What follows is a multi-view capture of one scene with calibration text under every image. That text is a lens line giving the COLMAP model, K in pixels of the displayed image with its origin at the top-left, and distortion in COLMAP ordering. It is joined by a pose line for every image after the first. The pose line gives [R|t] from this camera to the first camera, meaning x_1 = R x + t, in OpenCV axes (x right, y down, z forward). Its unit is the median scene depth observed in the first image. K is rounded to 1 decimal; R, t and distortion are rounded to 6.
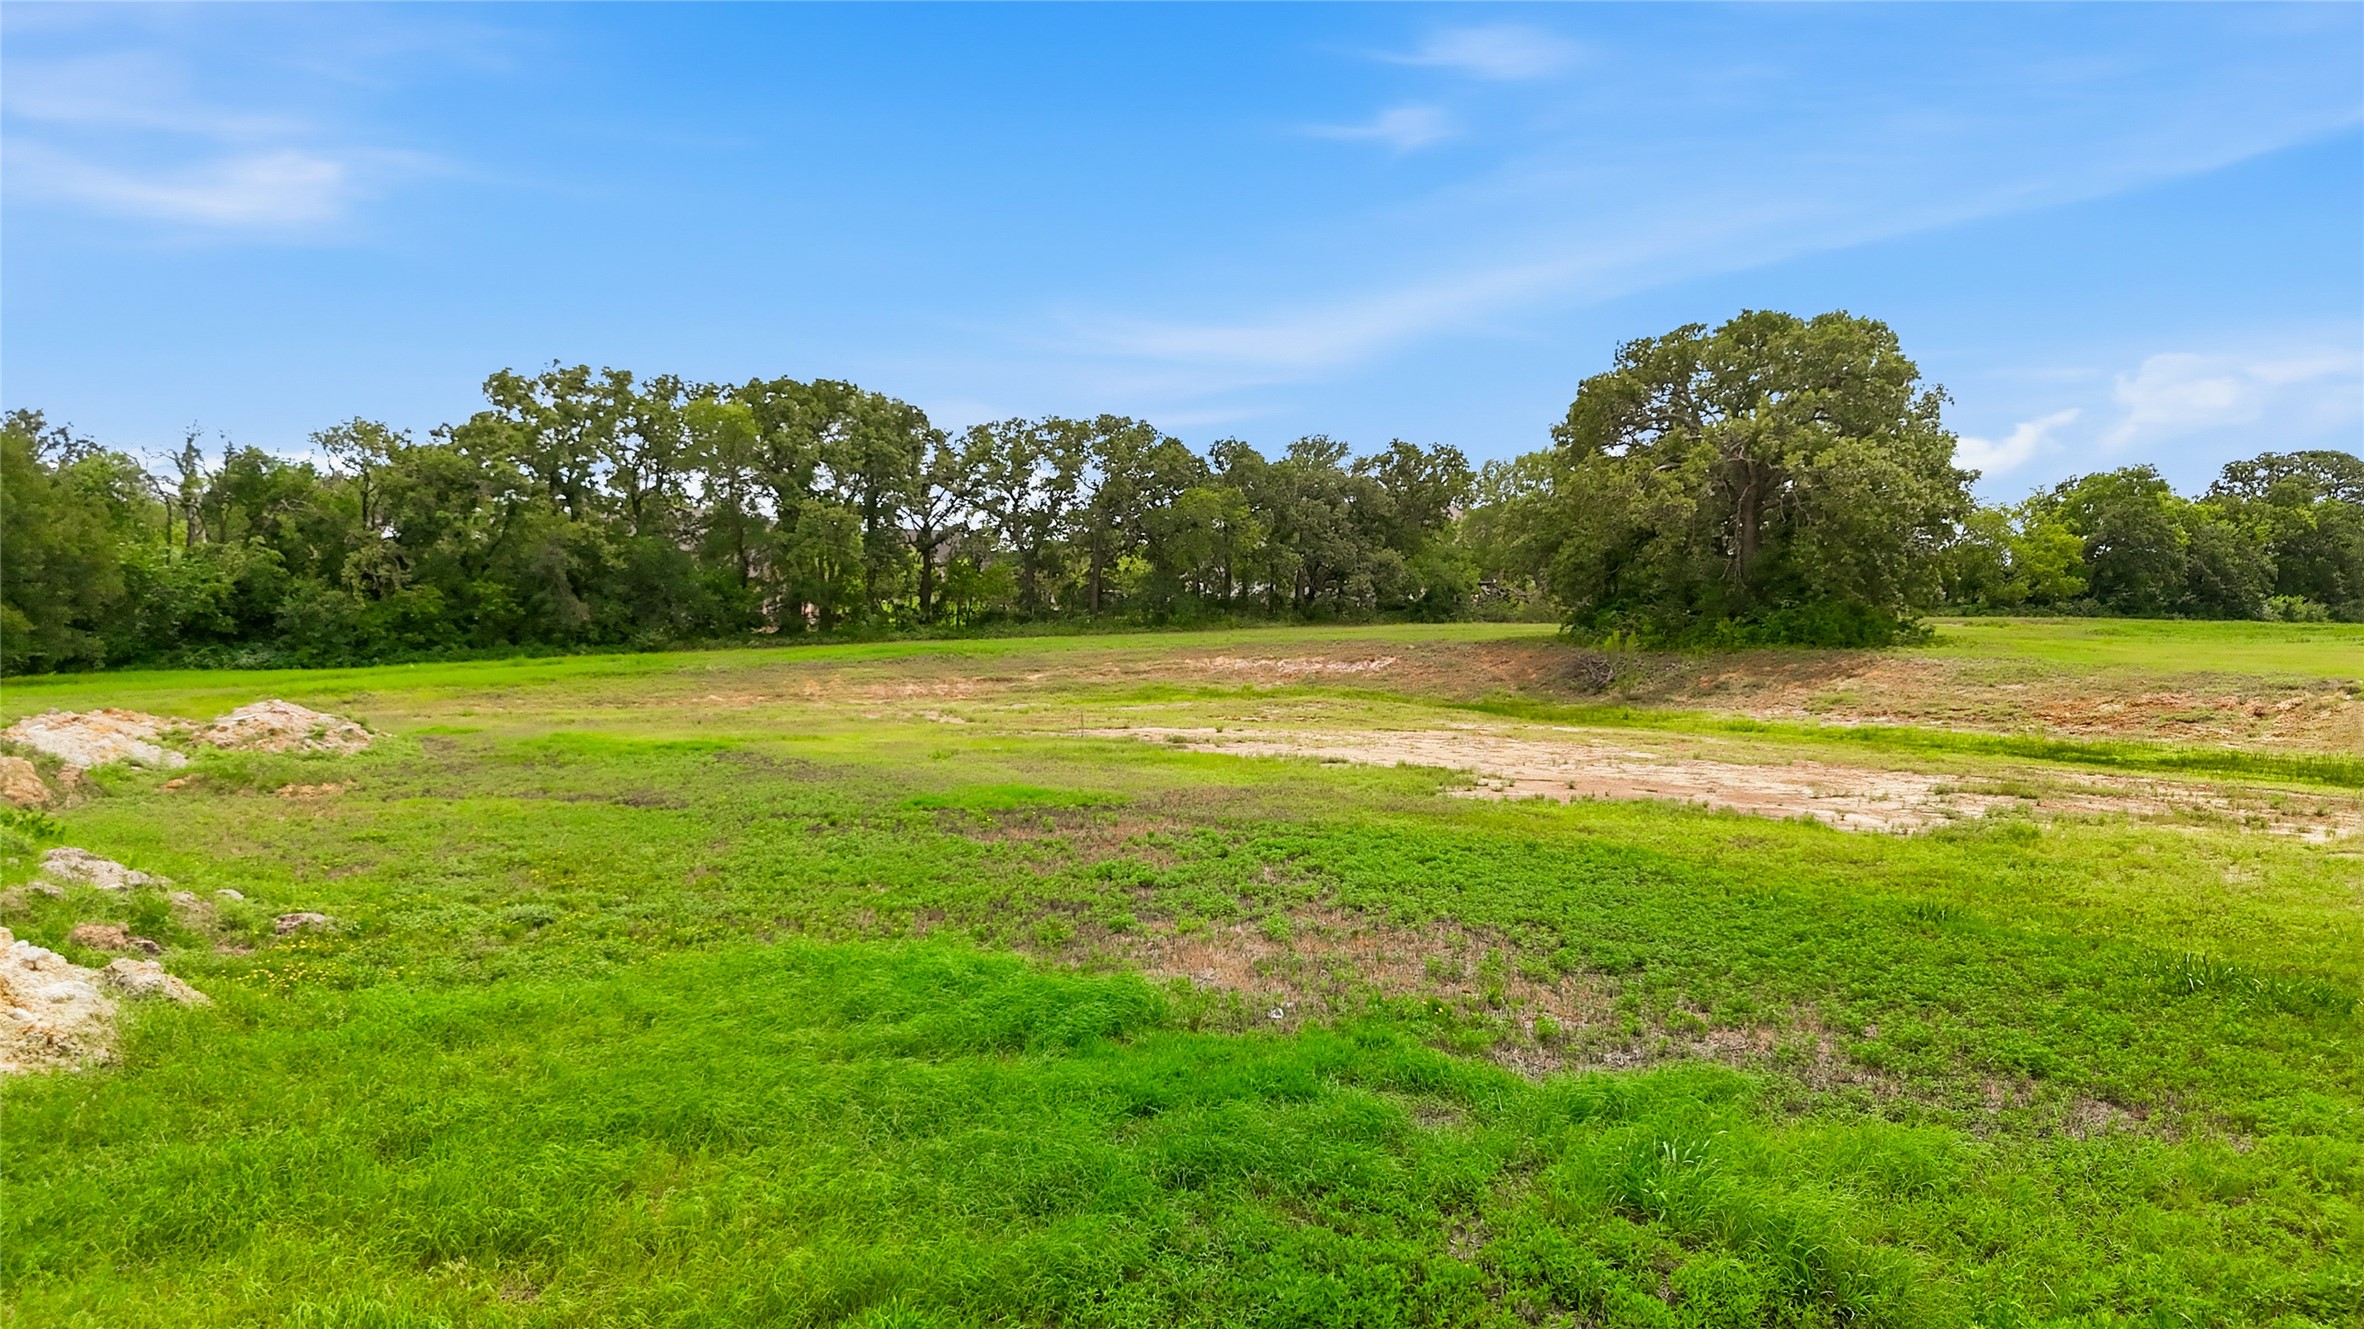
lens RADIAL K [[1718.3, 0, 1182.0], [0, 1718.3, 664.5], [0, 0, 1]] dist [0.075265, -0.080418]
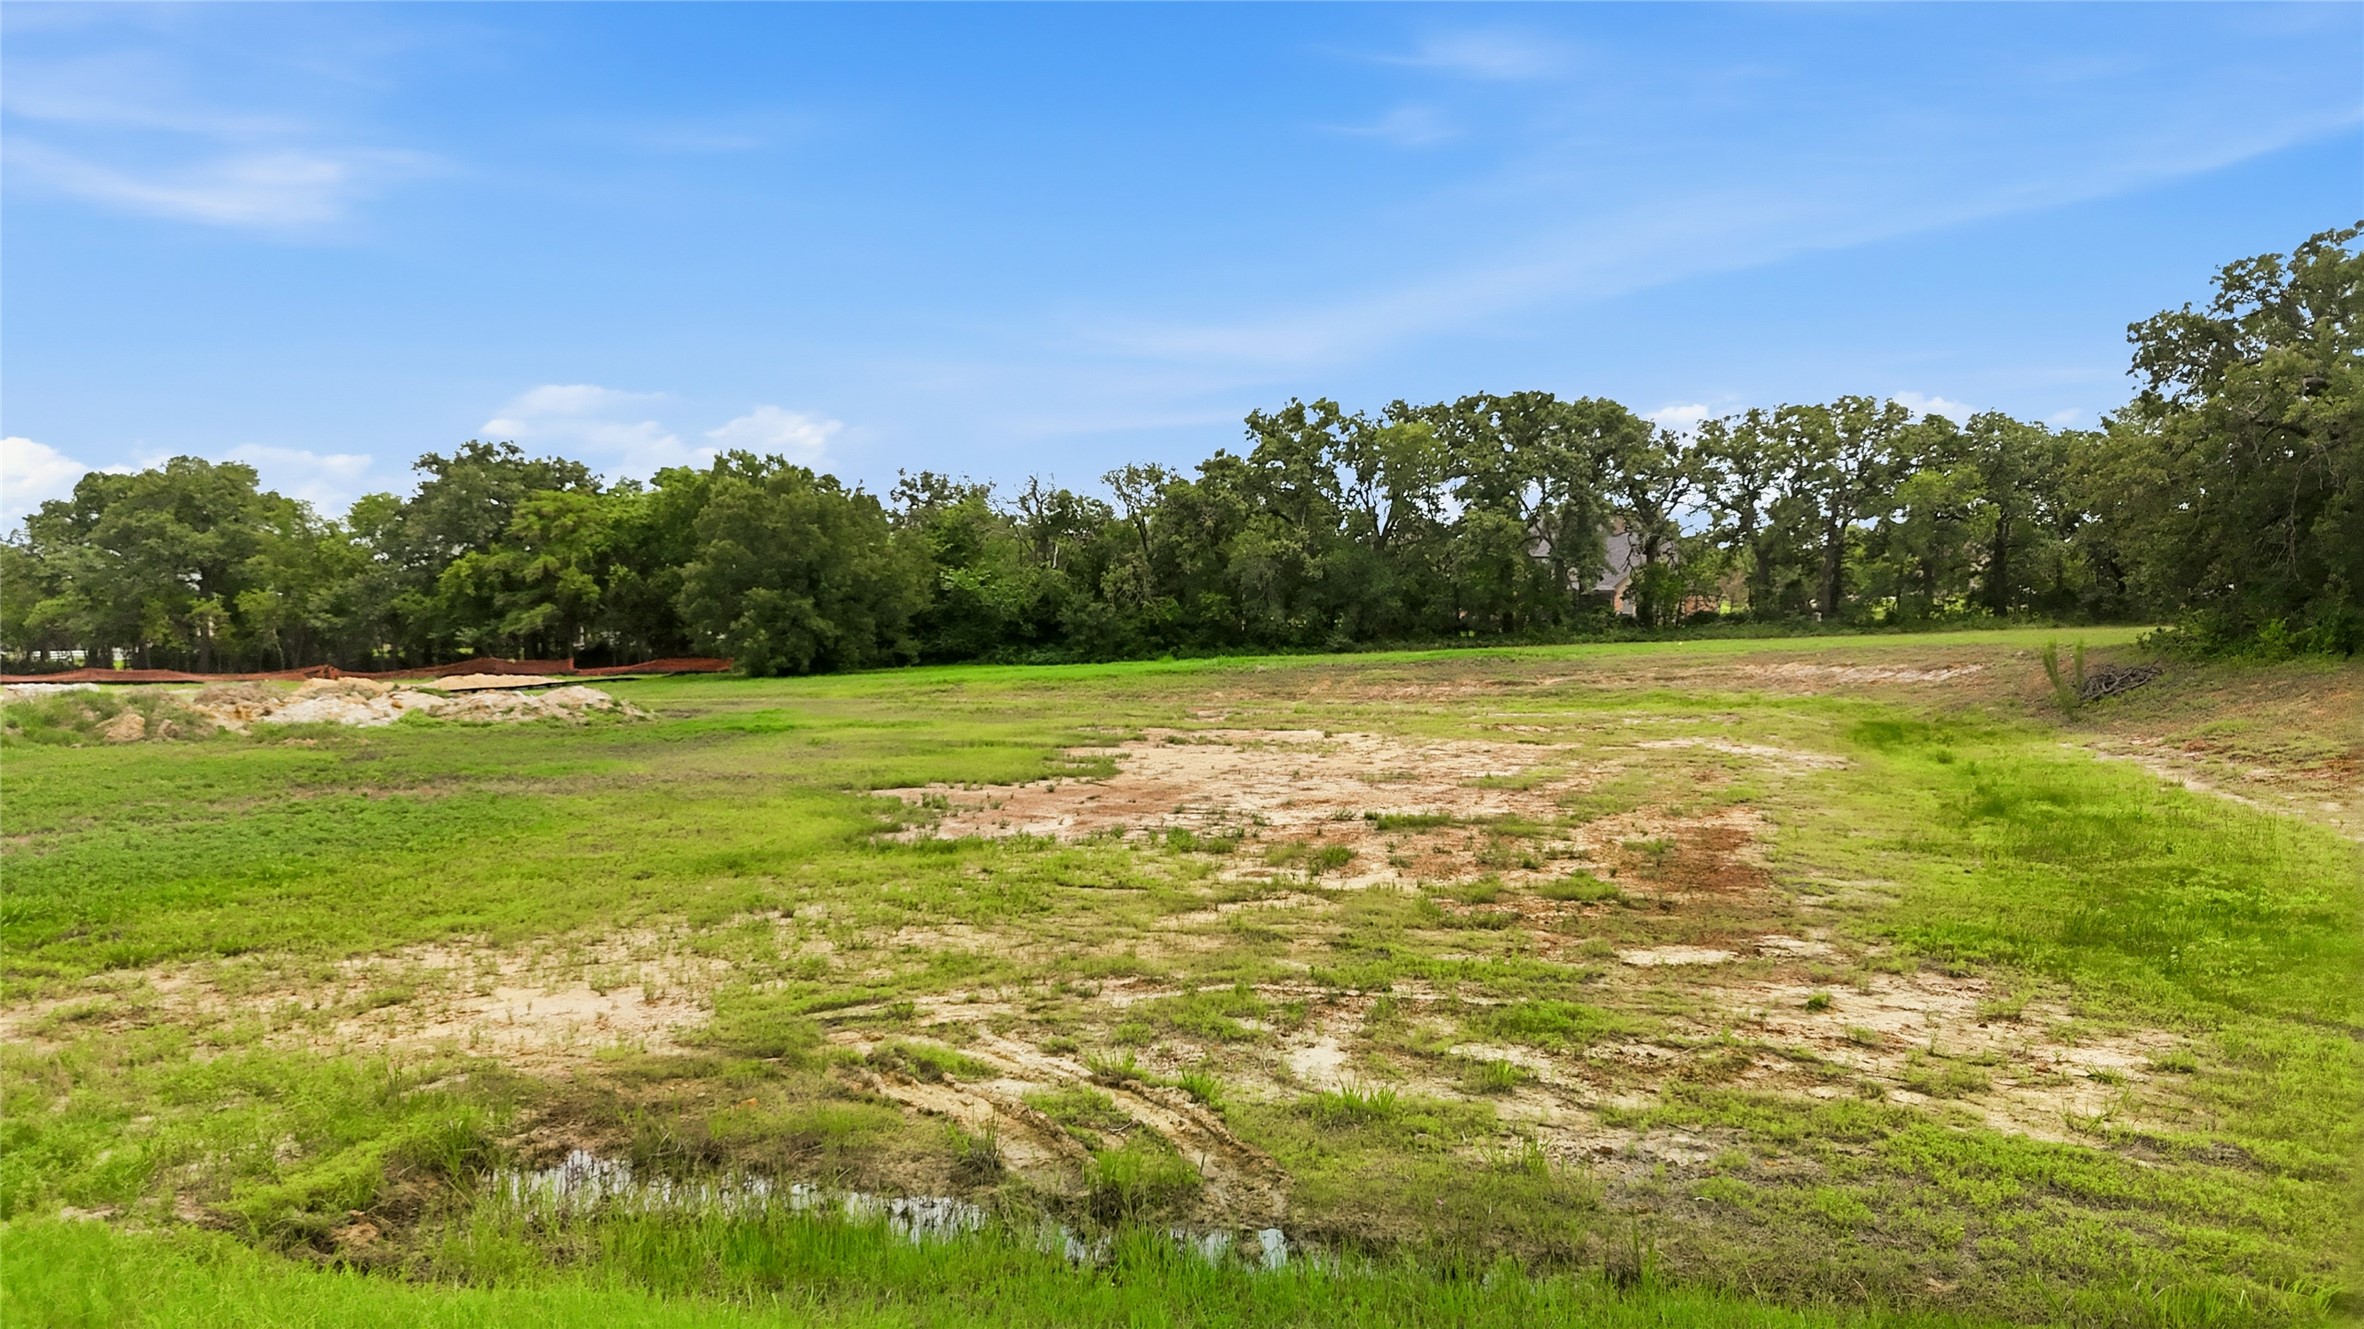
lens RADIAL K [[1718.3, 0, 1182.0], [0, 1718.3, 664.5], [0, 0, 1]] dist [0.075265, -0.080418]
pose [[0.804283, 0.010837, -0.594148, 0.286258], [-0.011005, 0.999934, 0.003341, -0.003085], [0.594145, 0.003851, 0.804349, 0.056829]]
